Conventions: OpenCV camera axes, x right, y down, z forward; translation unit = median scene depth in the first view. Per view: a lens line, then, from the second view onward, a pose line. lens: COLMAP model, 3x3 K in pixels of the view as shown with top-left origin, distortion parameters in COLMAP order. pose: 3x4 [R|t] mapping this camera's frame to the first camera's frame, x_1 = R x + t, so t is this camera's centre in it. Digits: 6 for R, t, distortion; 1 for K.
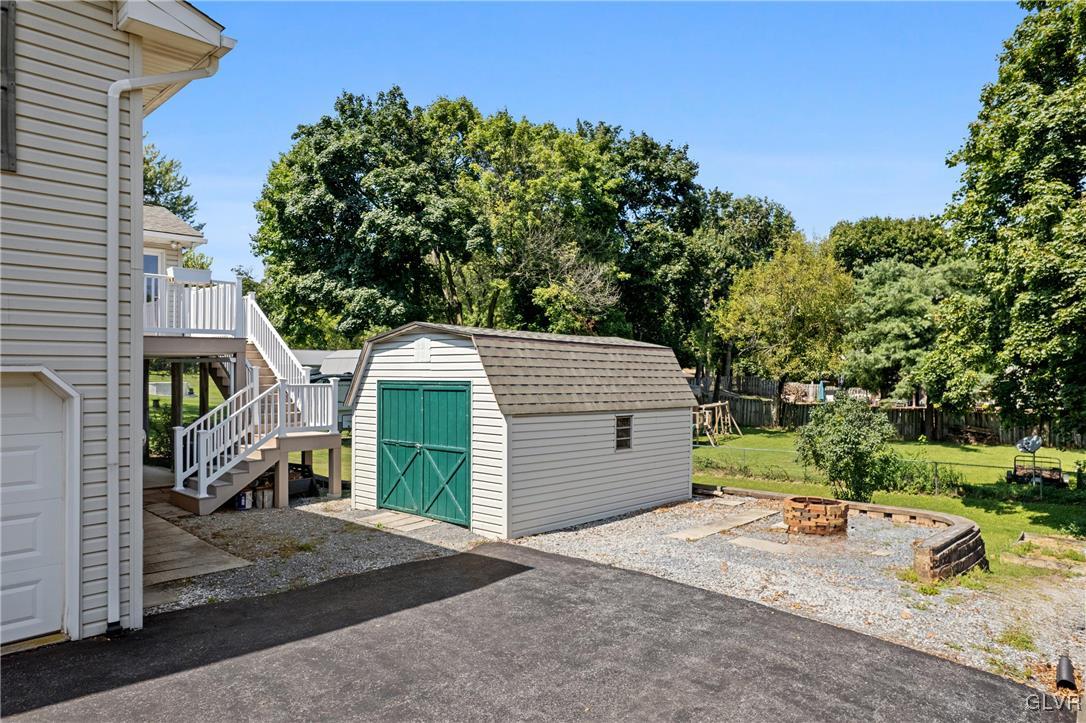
lens RADIAL K [[700.6, 0, 549.6], [0, 700.6, 366.1], [0, 0, 1]] dist [-0.076853, 0.068102]
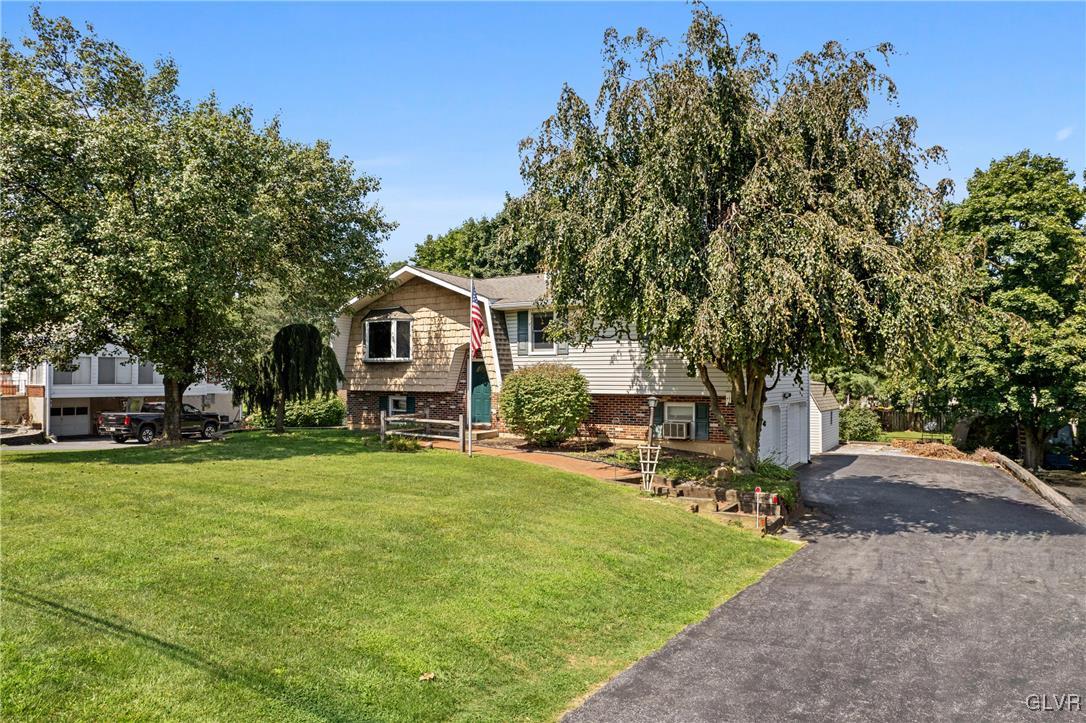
lens RADIAL K [[700.6, 0, 551.4], [0, 700.6, 377.8], [0, 0, 1]] dist [-0.076853, 0.068102]
pose [[0.979792, 0.001462, 0.200012, -0.461935], [-0.003988, 0.999917, 0.012227, -0.026880], [-0.199978, -0.012778, 0.979717, -0.433703]]
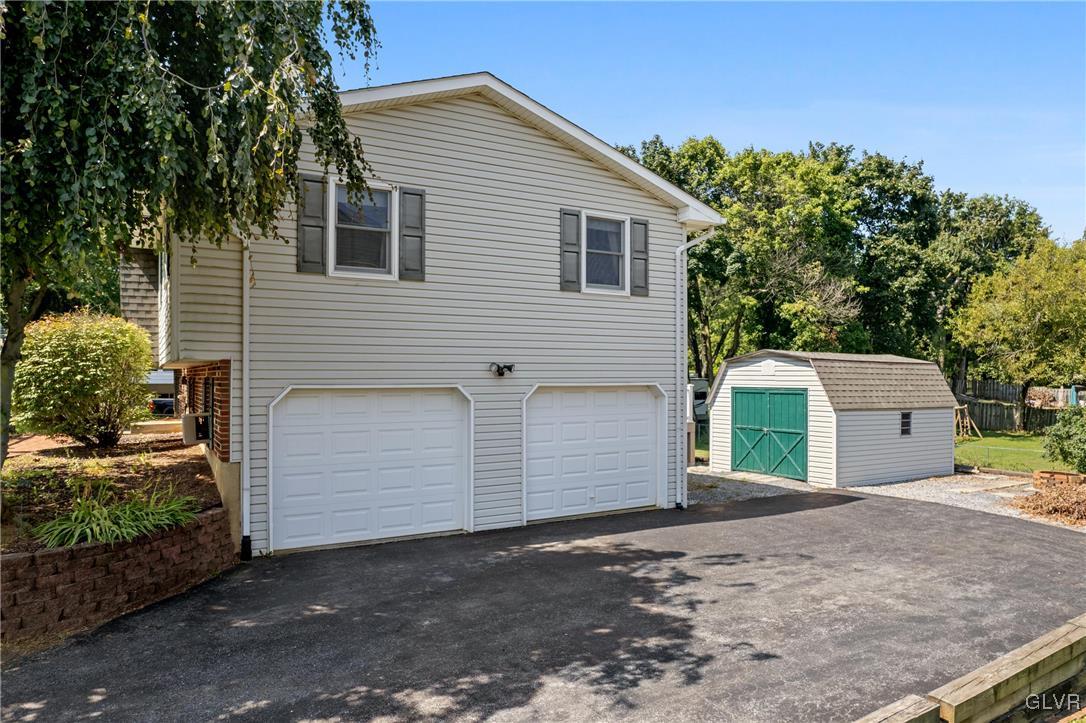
lens RADIAL K [[700.6, 0, 549.5], [0, 700.6, 366.3], [0, 0, 1]] dist [-0.076853, 0.068102]
pose [[0.960408, -0.002333, -0.278587, -0.064253], [0.001780, 0.999996, -0.002239, -0.006827], [0.278592, 0.001654, 0.960408, -0.180924]]
